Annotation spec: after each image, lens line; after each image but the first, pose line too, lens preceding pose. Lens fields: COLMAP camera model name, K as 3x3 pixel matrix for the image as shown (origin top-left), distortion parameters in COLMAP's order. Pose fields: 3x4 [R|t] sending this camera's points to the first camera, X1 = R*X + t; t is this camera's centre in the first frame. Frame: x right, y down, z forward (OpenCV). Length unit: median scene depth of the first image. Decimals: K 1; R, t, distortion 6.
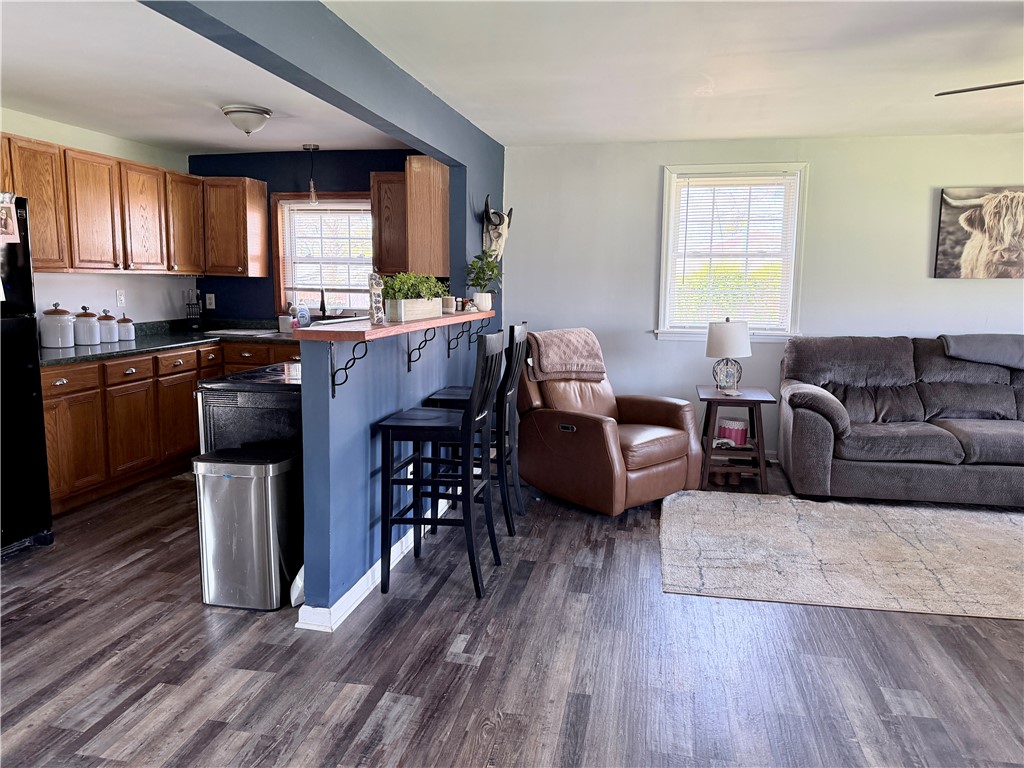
lens RADIAL K [[723.7, 0, 511.9], [0, 723.7, 379.6], [0, 0, 1]] dist [0.073107, -0.096266]
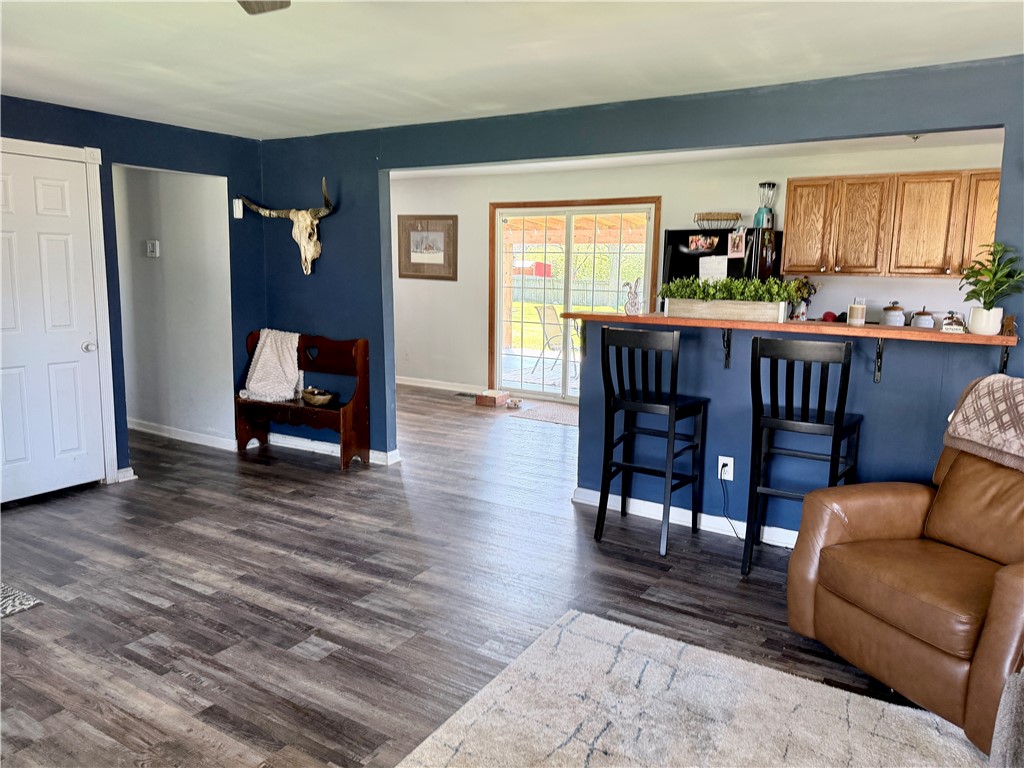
lens RADIAL K [[723.7, 0, 511.9], [0, 723.7, 379.6], [0, 0, 1]] dist [0.073107, -0.096266]
pose [[-0.362563, 0.133625, -0.922330, 0.726561], [-0.147420, 0.968984, 0.198335, -0.120397], [0.920226, 0.207879, -0.331619, 0.803860]]
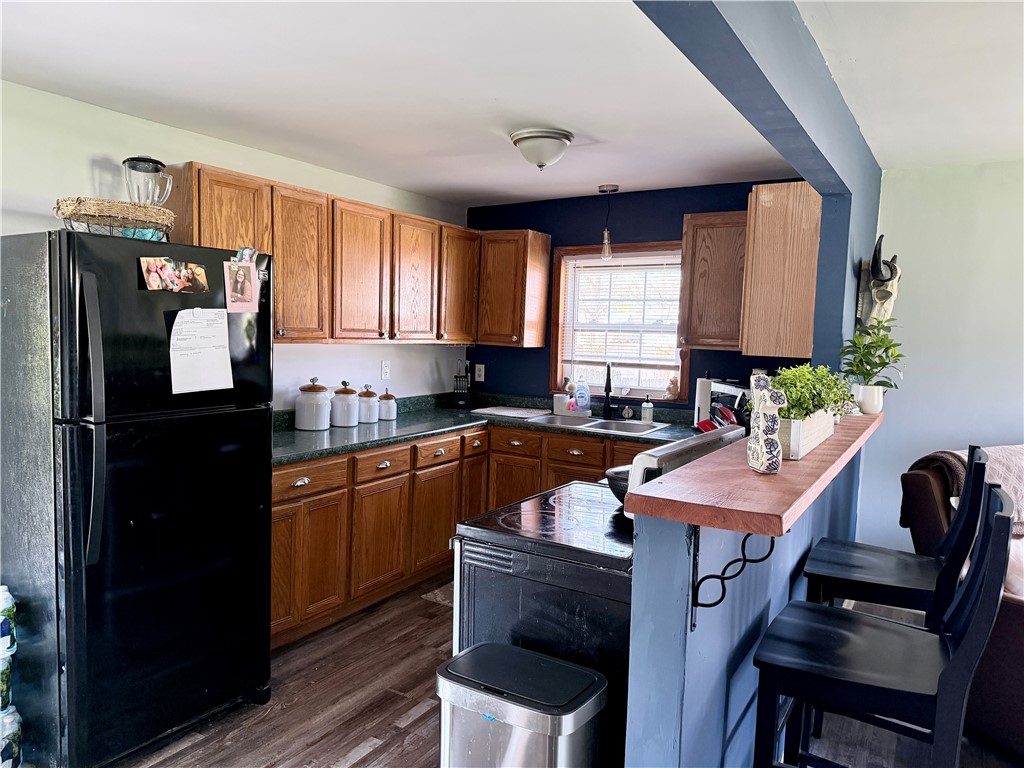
lens RADIAL K [[719.2, 0, 512.0], [0, 719.2, 384.0], [0, 0, 1]] dist [0.118294, -0.136119]
pose [[0.941772, 0.038868, -0.333997, -0.113615], [-0.062159, 0.996301, -0.059328, -0.057932], [0.330456, 0.076635, 0.940705, 0.264684]]
